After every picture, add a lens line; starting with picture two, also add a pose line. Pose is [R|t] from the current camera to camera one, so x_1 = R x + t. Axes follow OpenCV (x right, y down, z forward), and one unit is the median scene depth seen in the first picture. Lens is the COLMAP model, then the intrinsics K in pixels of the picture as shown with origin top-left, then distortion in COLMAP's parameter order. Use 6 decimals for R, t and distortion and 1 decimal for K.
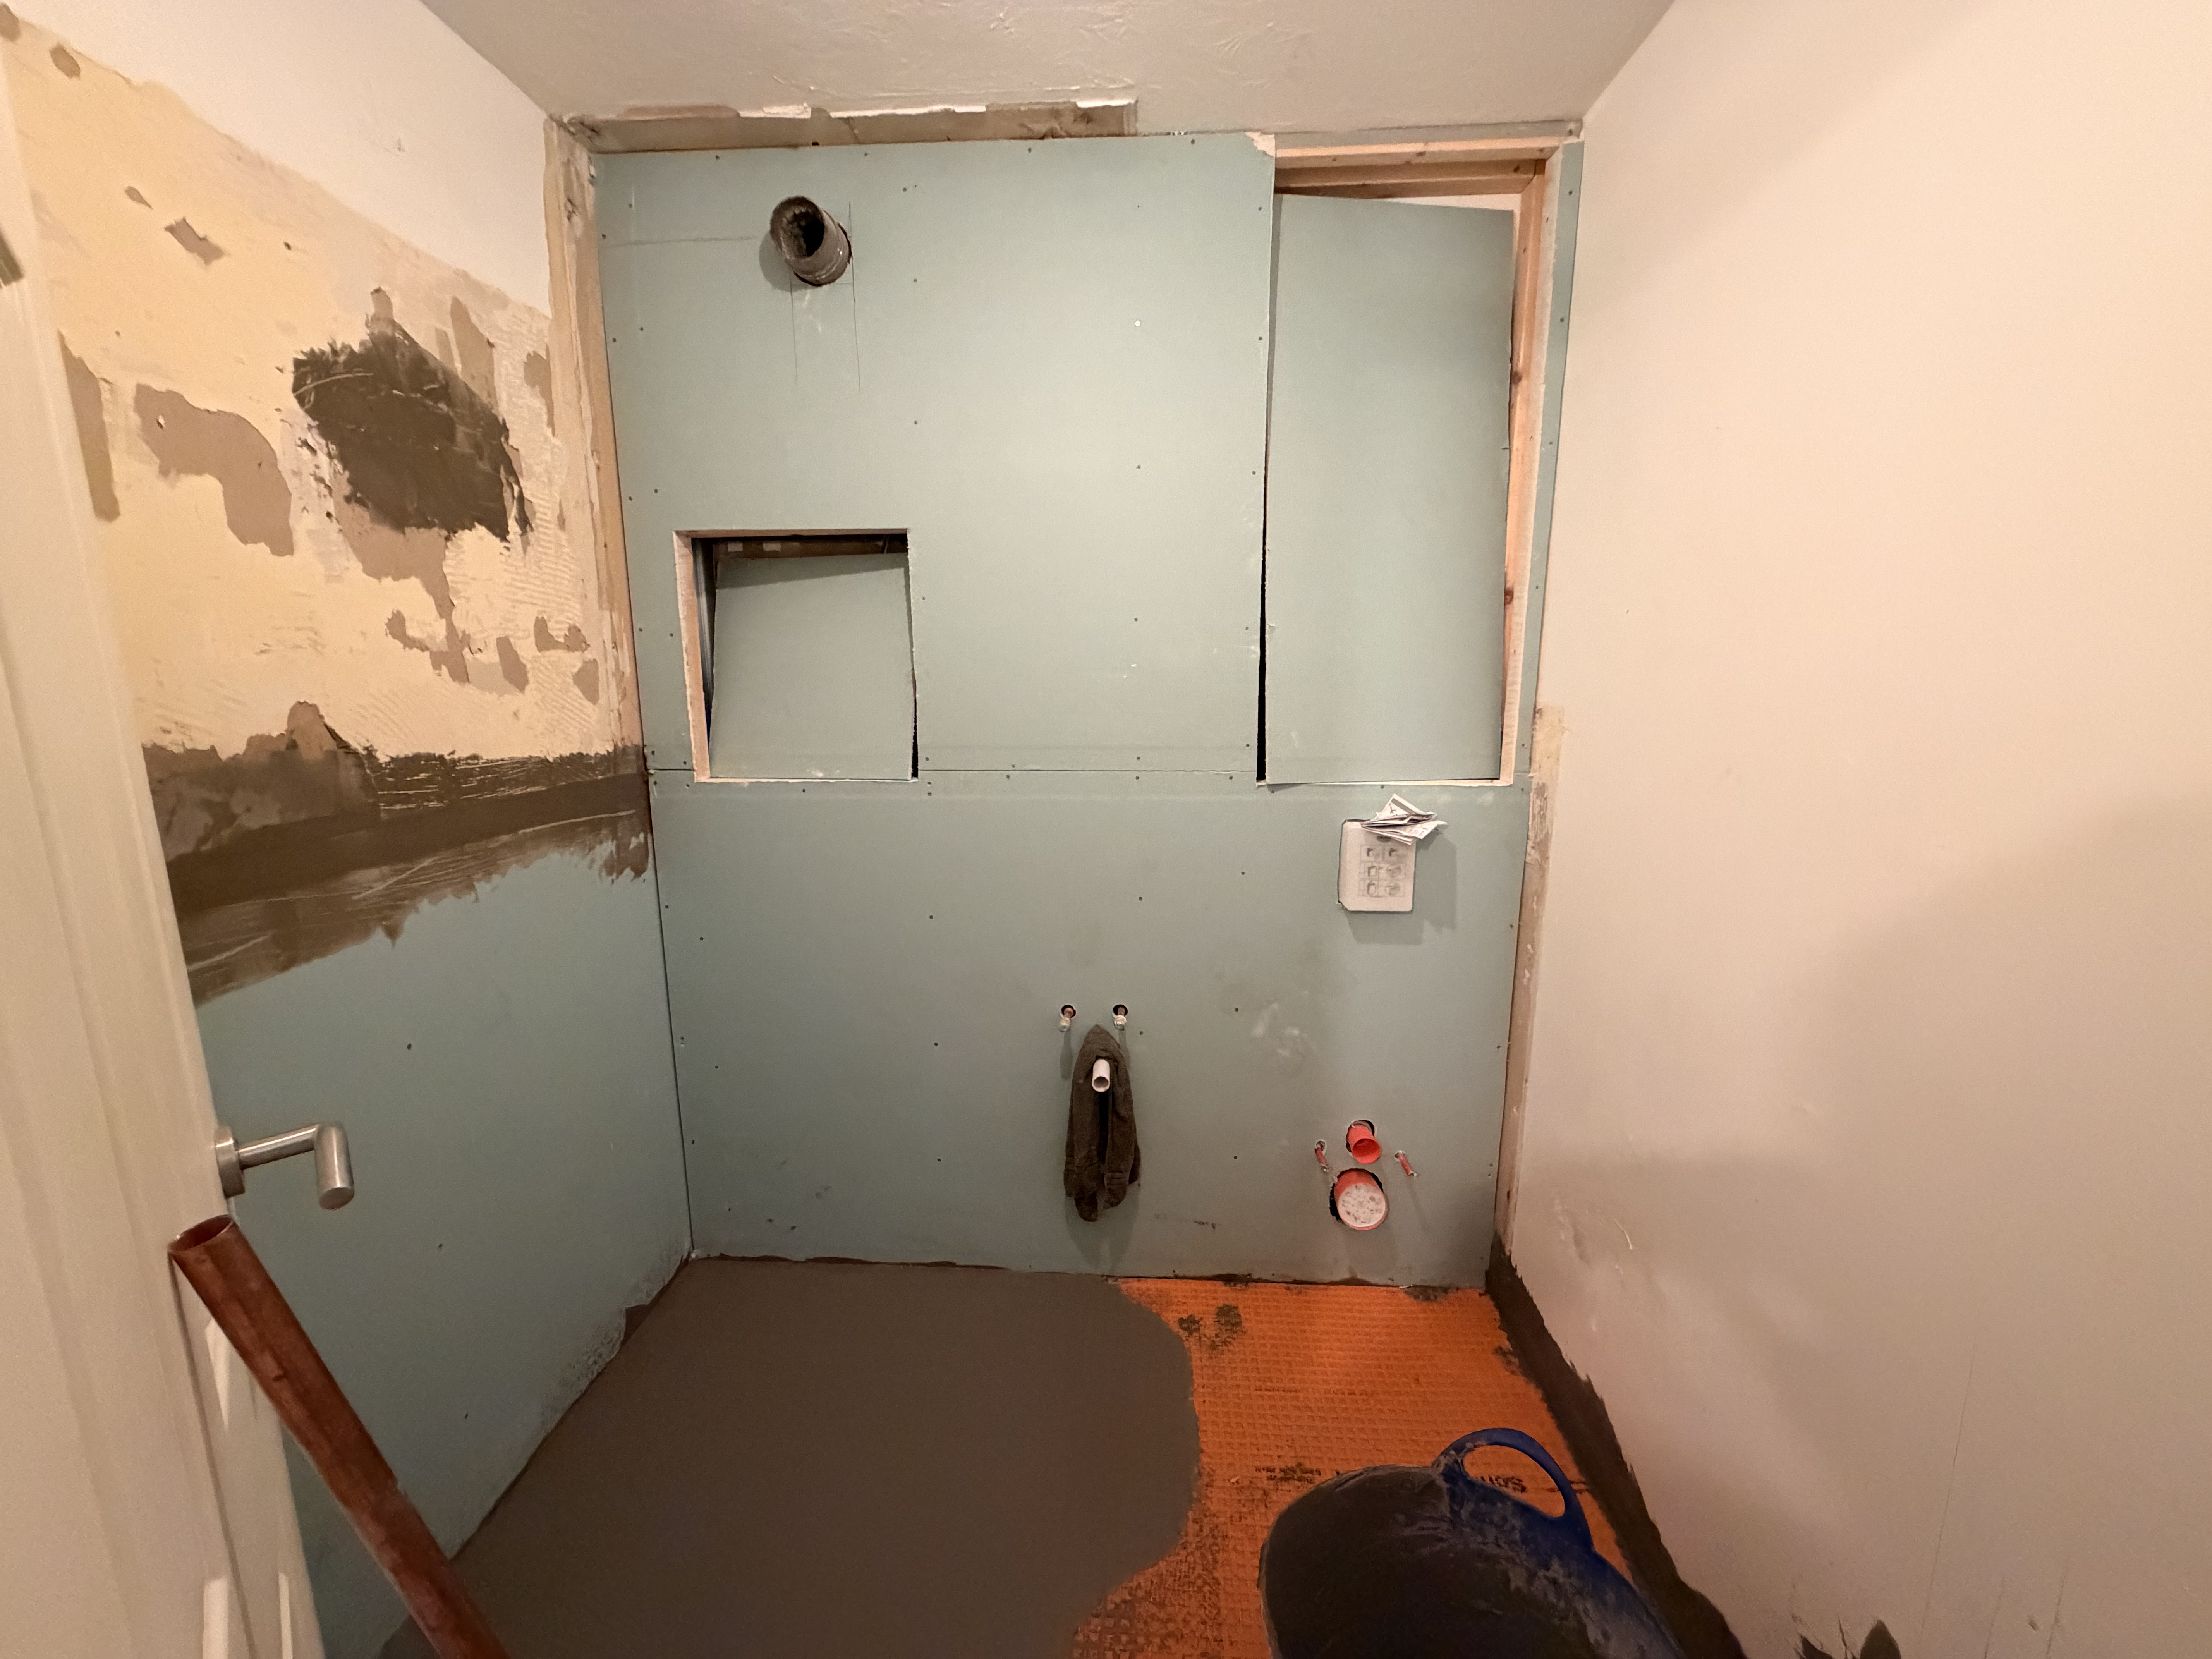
lens RADIAL K [[874.7, 0, 1110.1], [0, 874.7, 829.6], [0, 0, 1]] dist [0.003257, -0.002072]
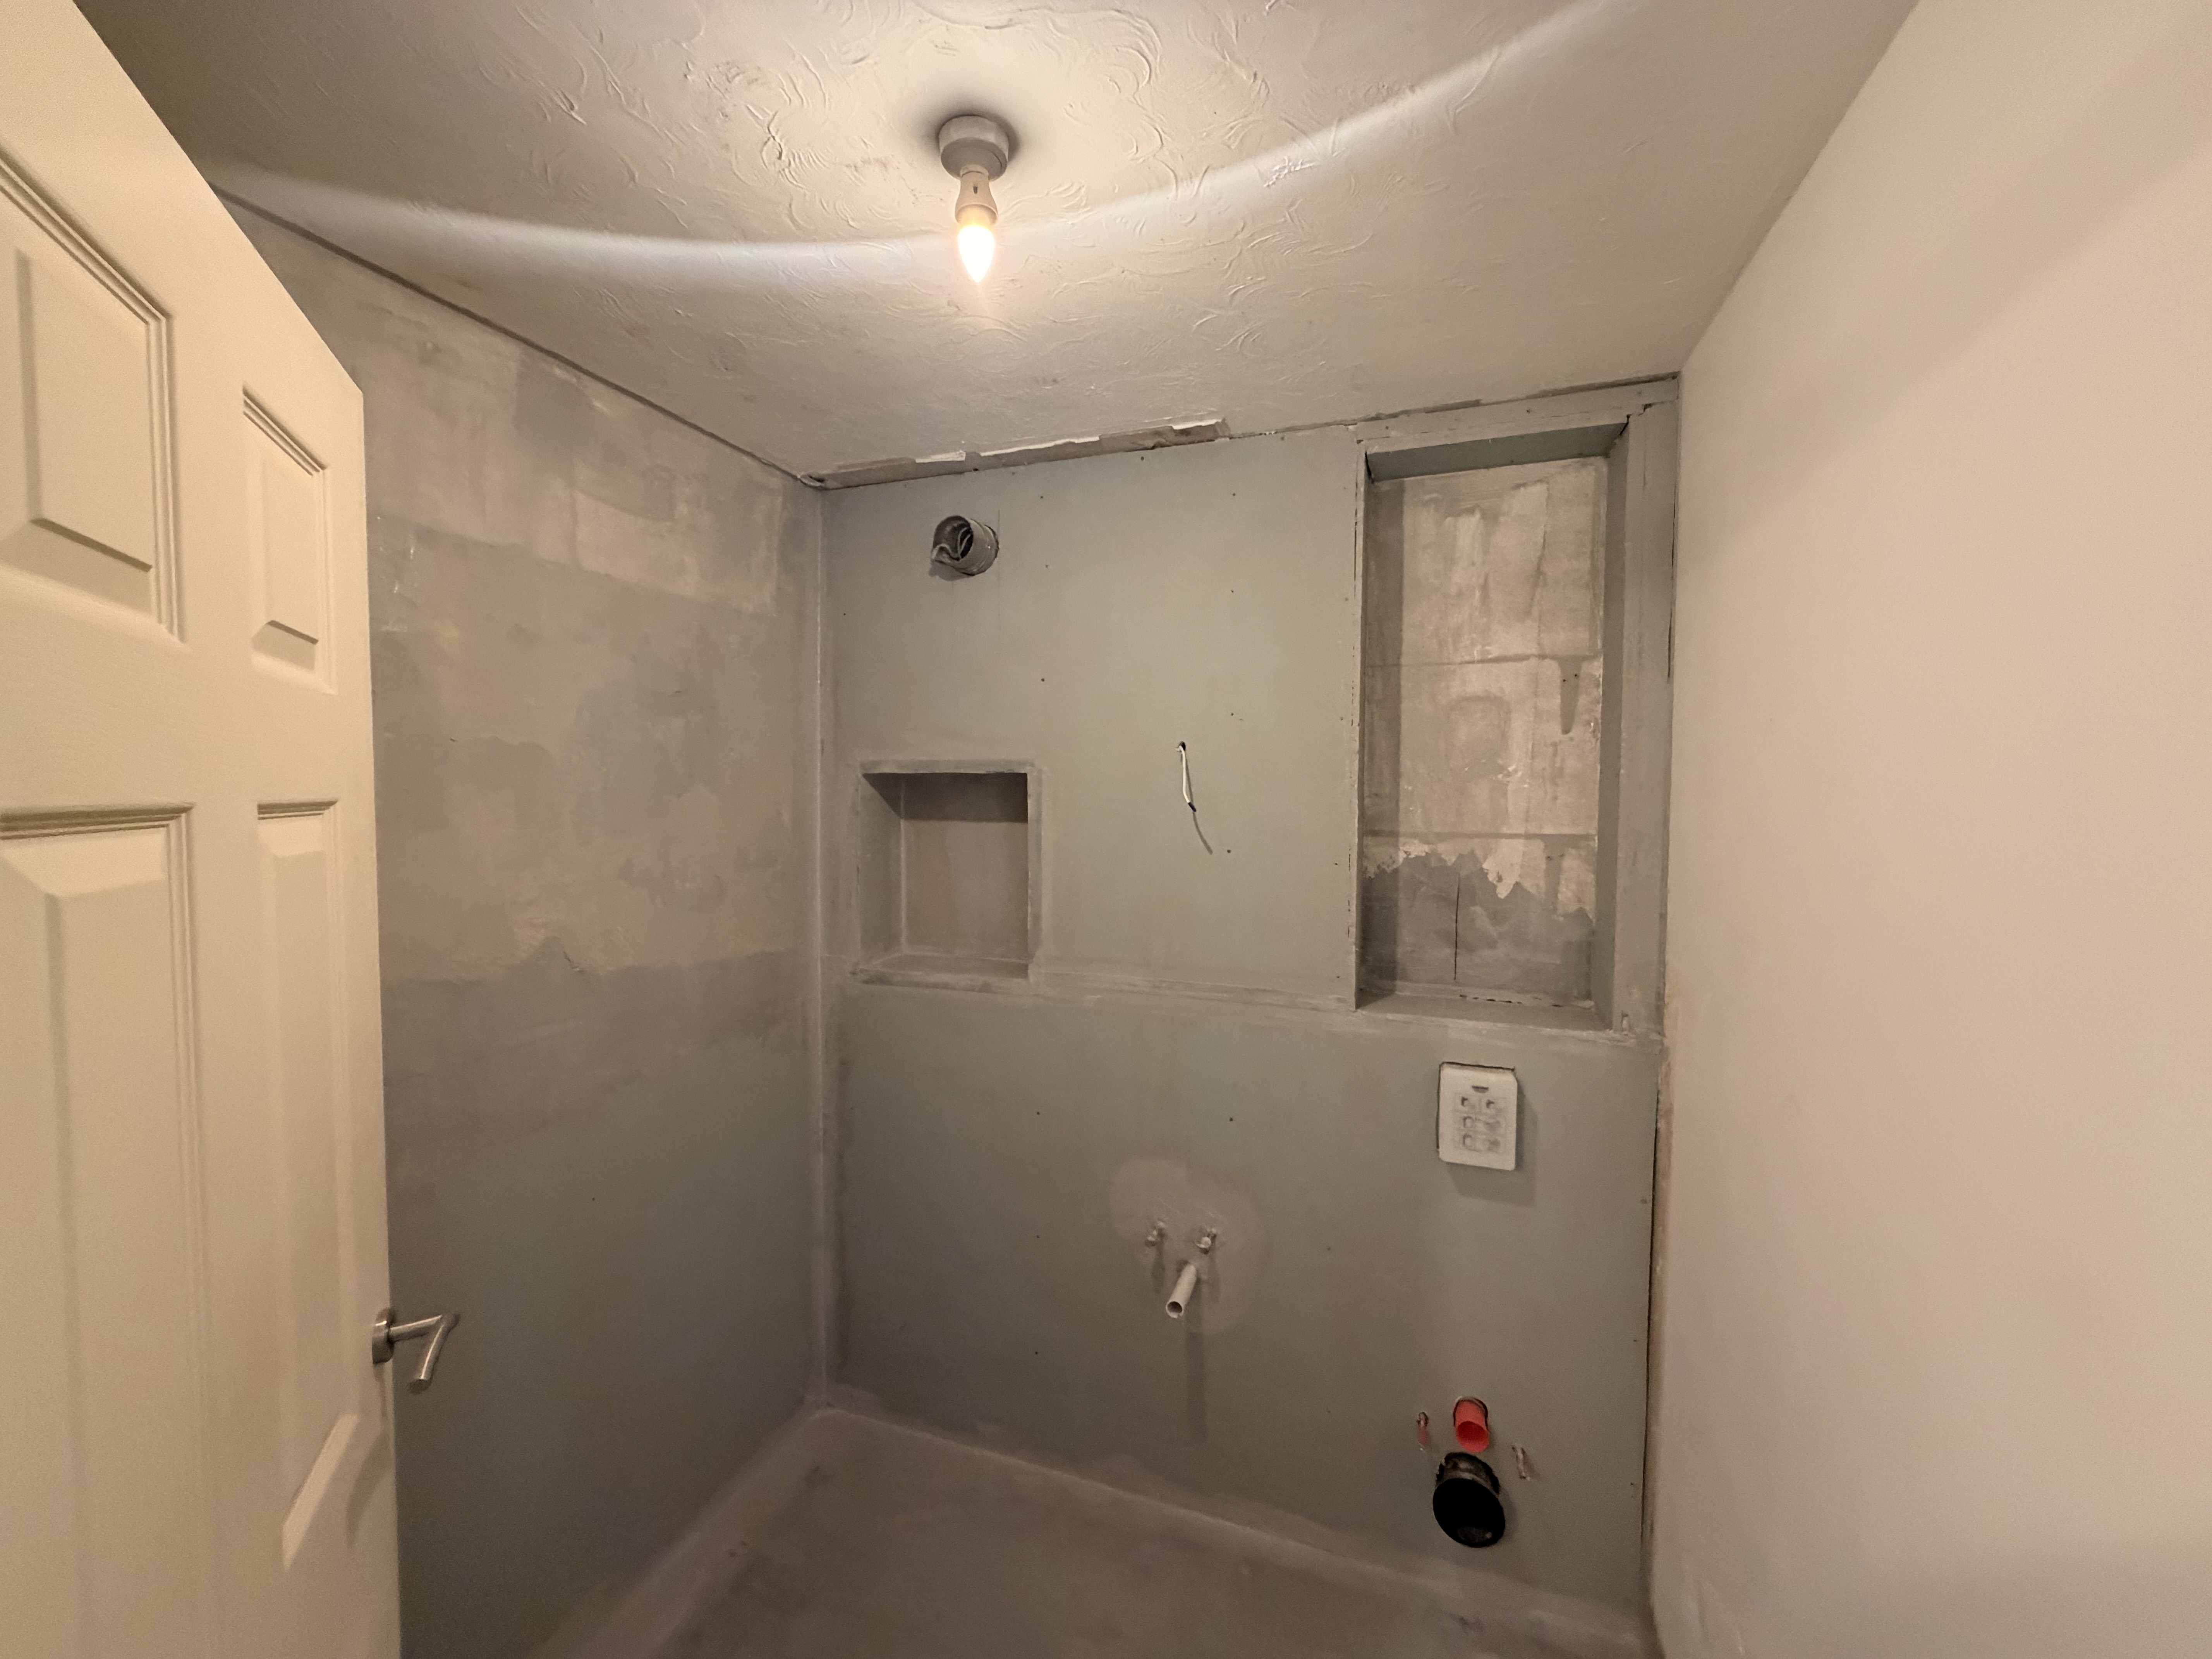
lens RADIAL K [[874.7, 0, 1095.1], [0, 874.7, 834.2], [0, 0, 1]] dist [0.003257, -0.002072]
pose [[0.957838, 0.021813, -0.286480, 0.200607], [-0.061022, 0.989810, -0.128658, -0.128385], [0.280755, 0.140715, 0.949408, -0.059436]]
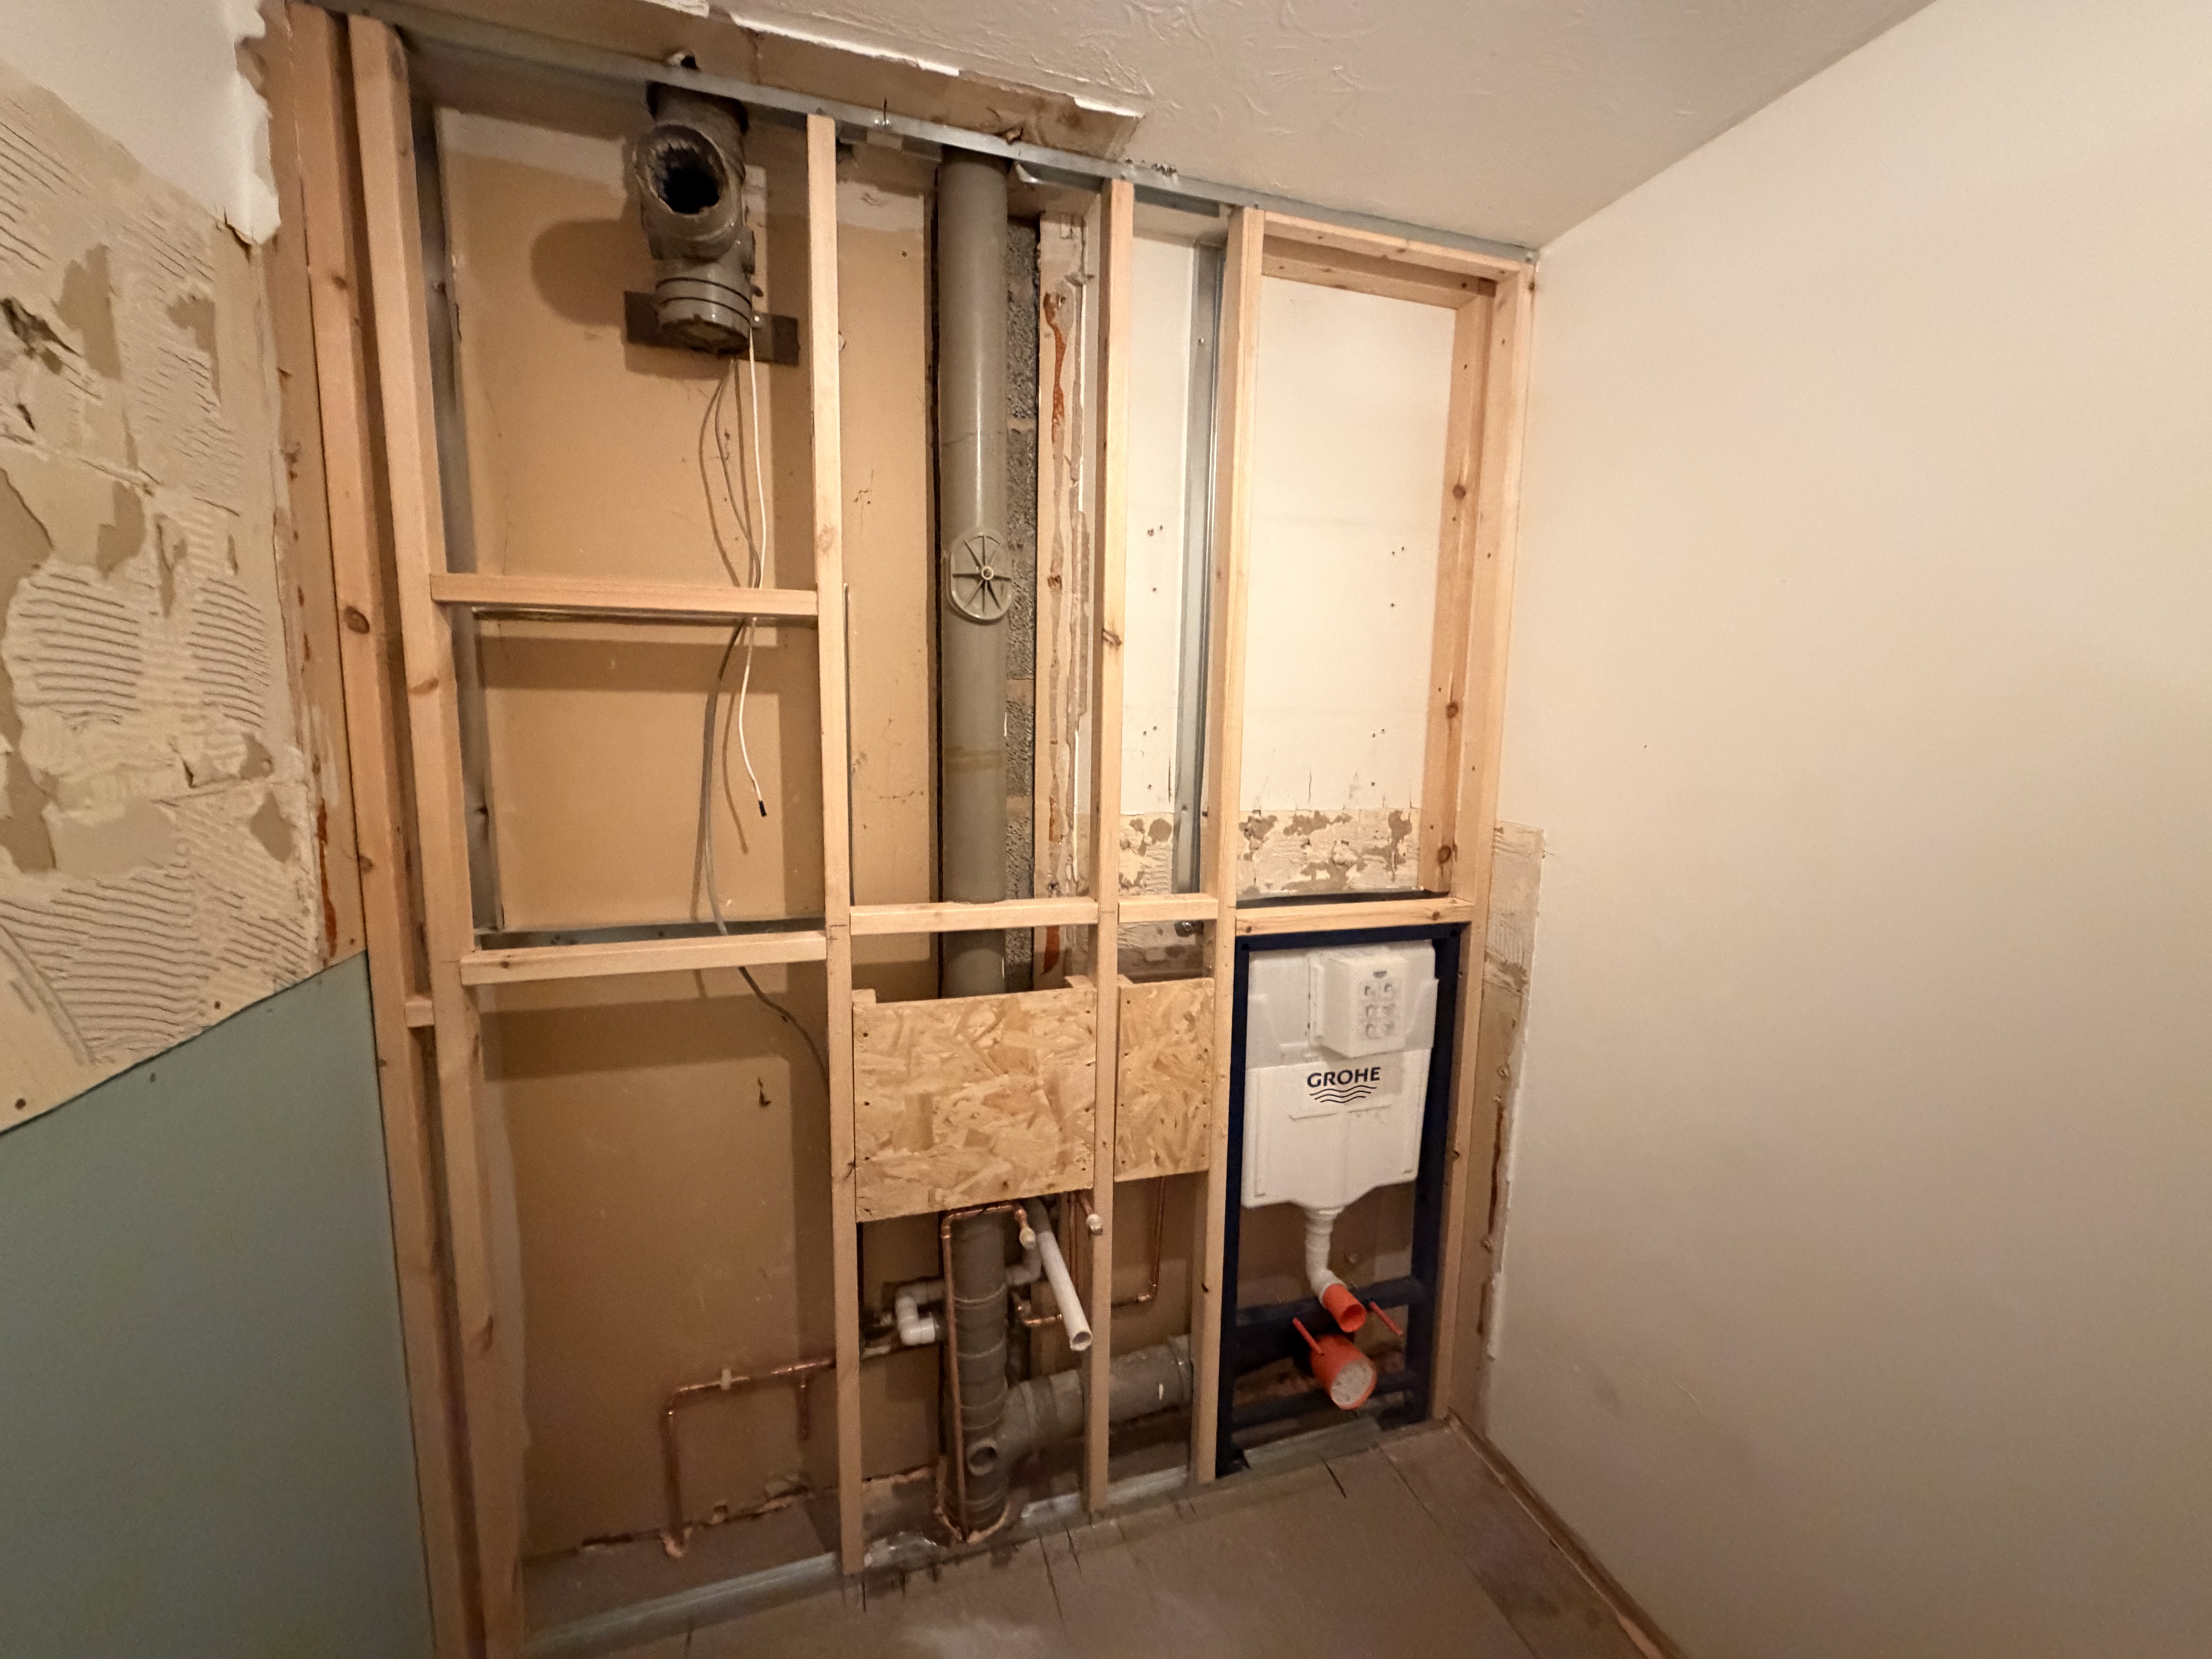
lens RADIAL K [[874.7, 0, 1104.8], [0, 874.7, 826.7], [0, 0, 1]] dist [0.003257, -0.002072]
pose [[0.935226, -0.025357, 0.353142, -0.305058], [0.040697, 0.998520, -0.036080, -0.136151], [-0.351704, 0.048115, 0.934874, 0.271051]]
